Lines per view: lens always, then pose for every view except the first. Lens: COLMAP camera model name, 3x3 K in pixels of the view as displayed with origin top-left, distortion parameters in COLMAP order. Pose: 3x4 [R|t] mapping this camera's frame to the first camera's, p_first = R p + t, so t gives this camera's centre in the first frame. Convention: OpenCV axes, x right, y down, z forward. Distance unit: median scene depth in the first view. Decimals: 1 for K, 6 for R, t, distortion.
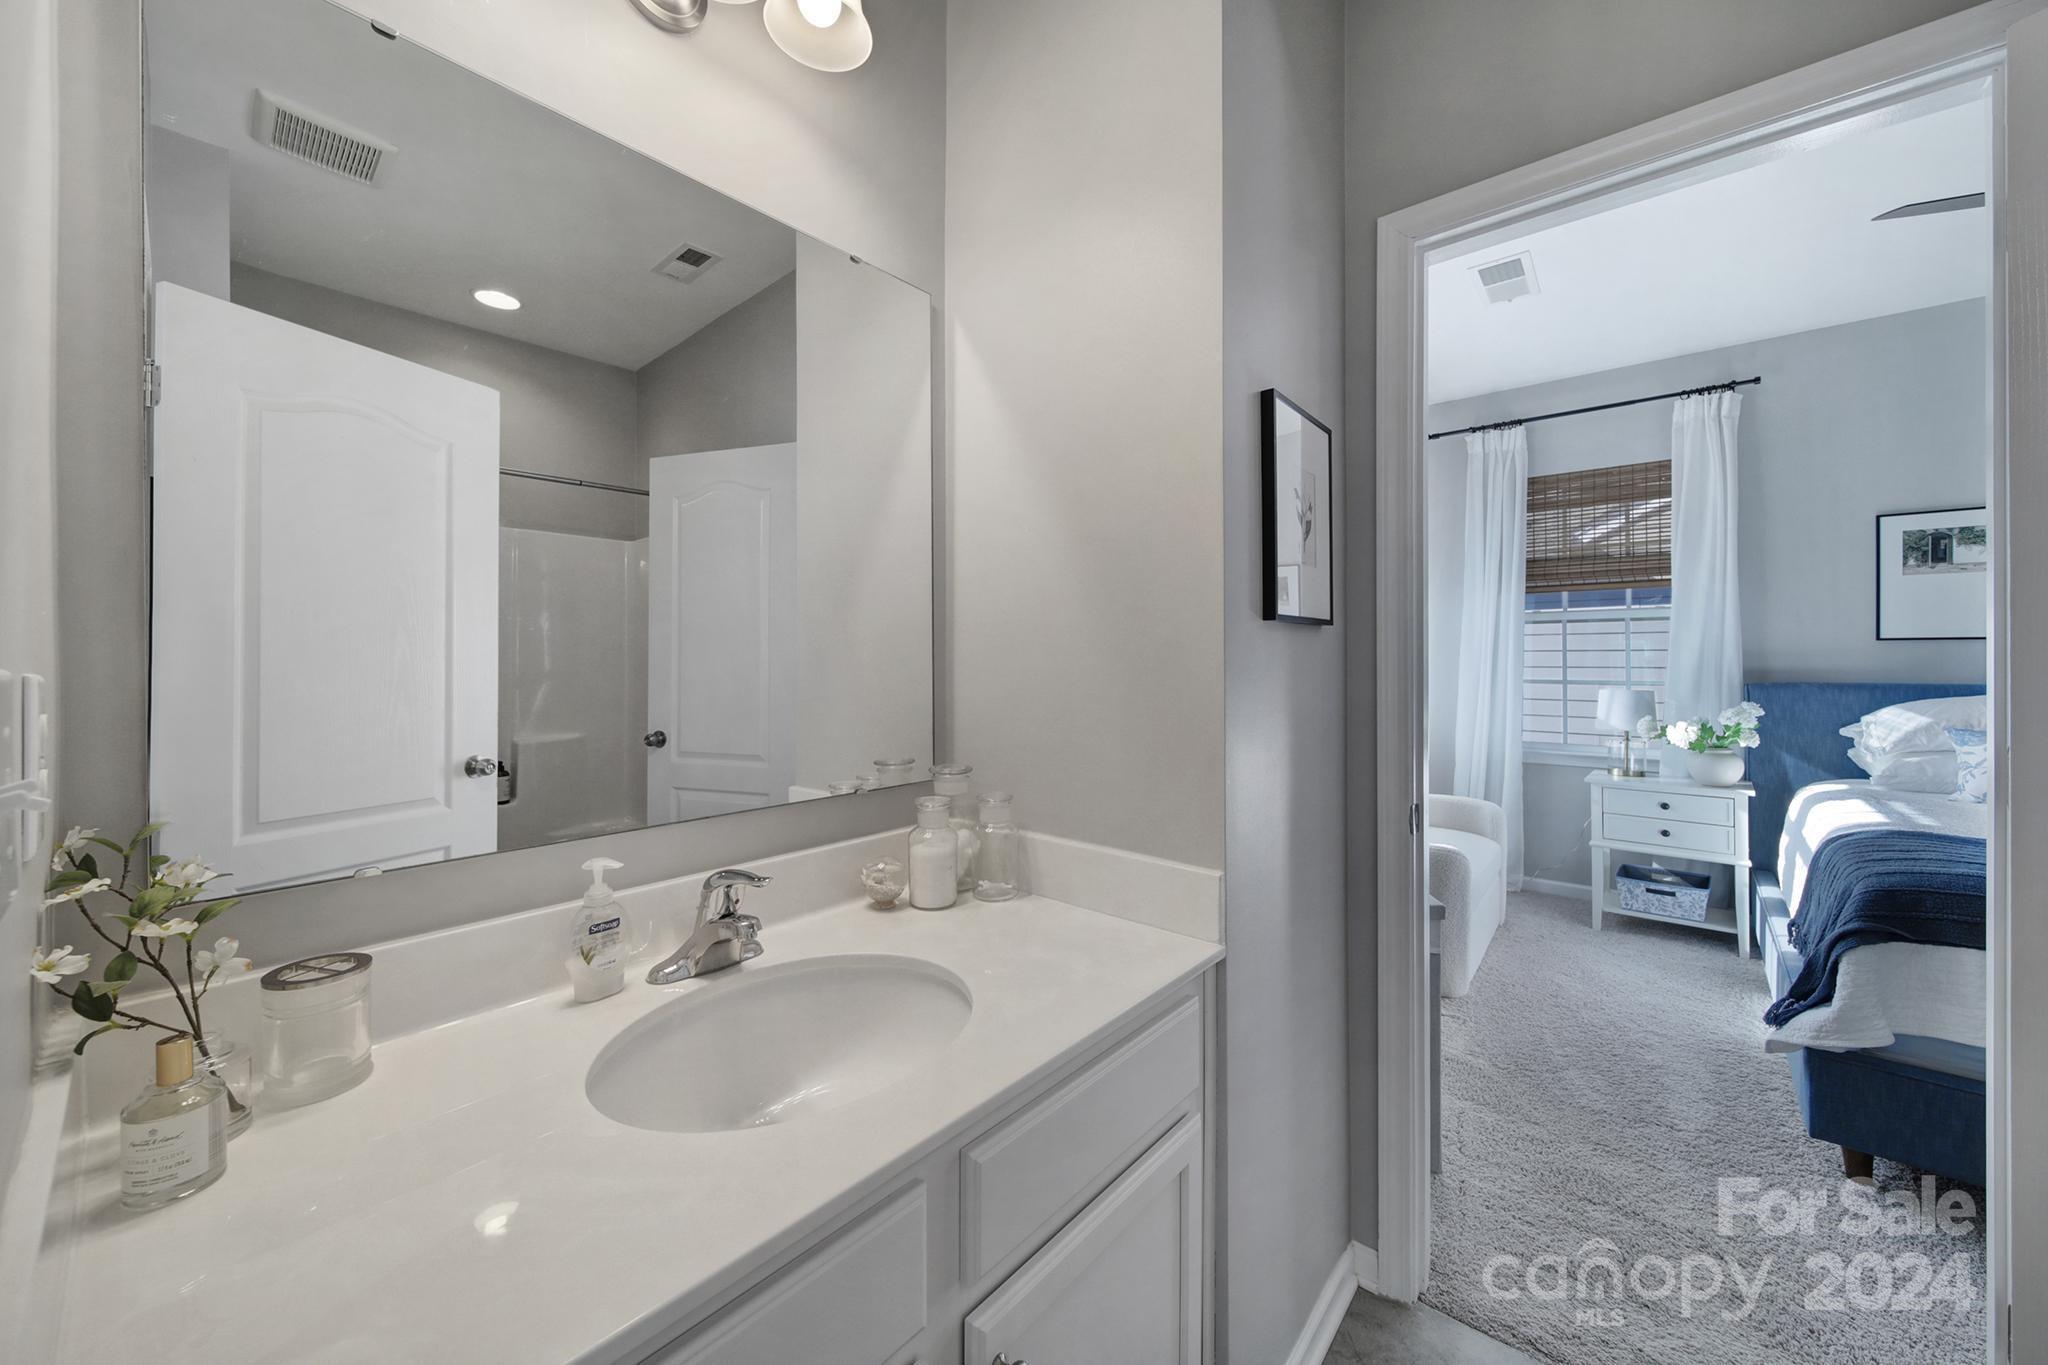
lens RADIAL K [[718.5, 0, 1019.4], [0, 718.5, 671.5], [0, 0, 1]] dist [-0.000140, -0.000151]
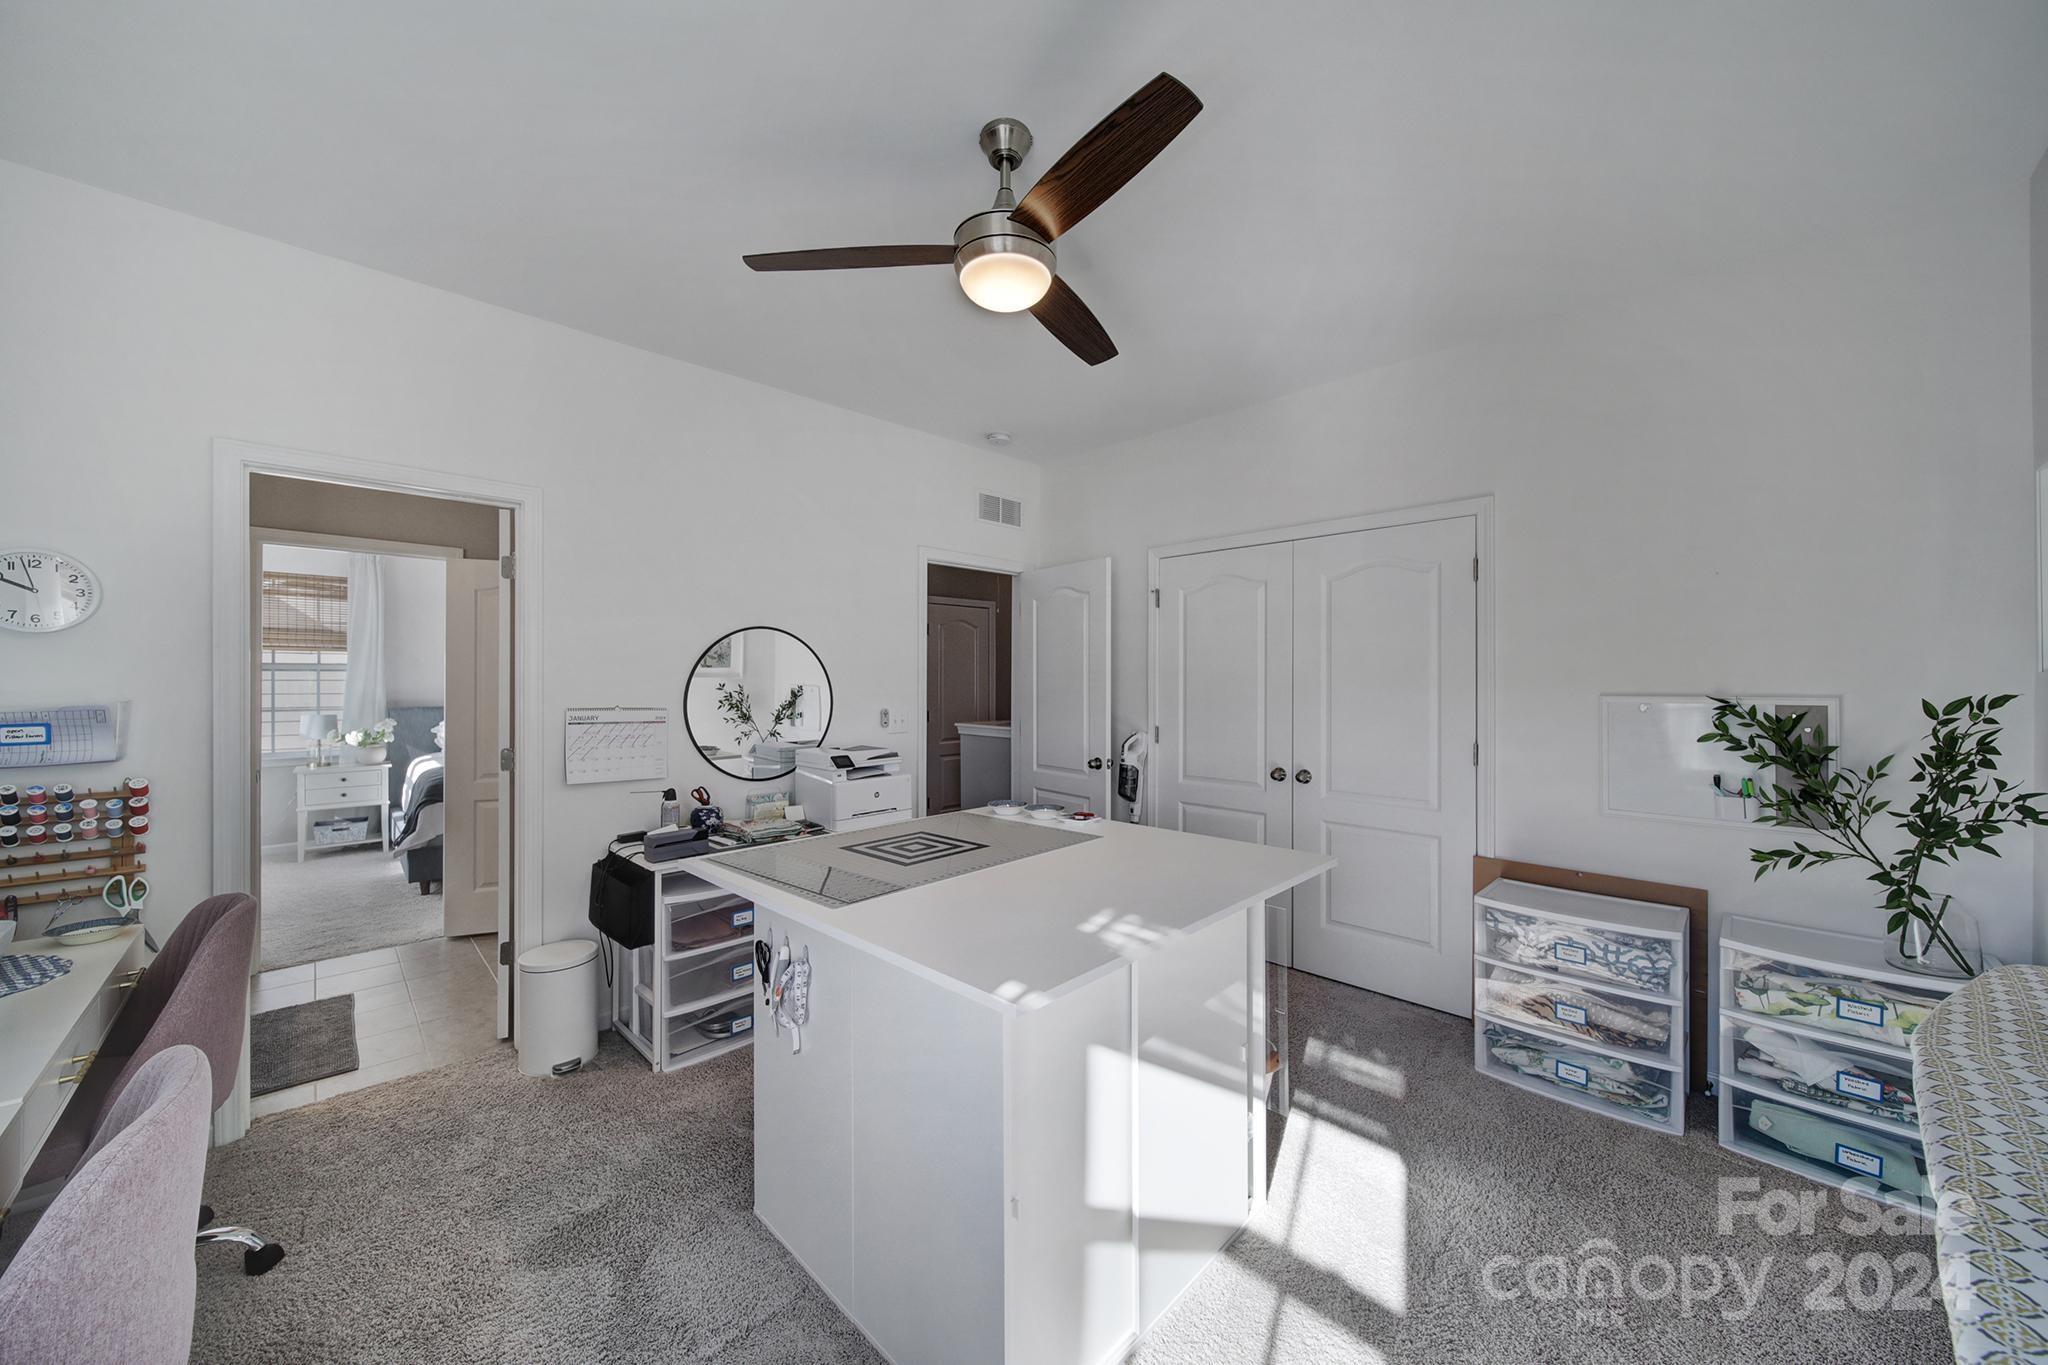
lens RADIAL K [[718.5, 0, 1019.4], [0, 718.5, 671.5], [0, 0, 1]] dist [-0.000140, -0.000151]
pose [[0.058525, 0.014002, 0.998188, -0.785207], [0.004251, 0.999889, -0.014275, -0.047322], [-0.998277, 0.005079, 0.058459, -0.776172]]
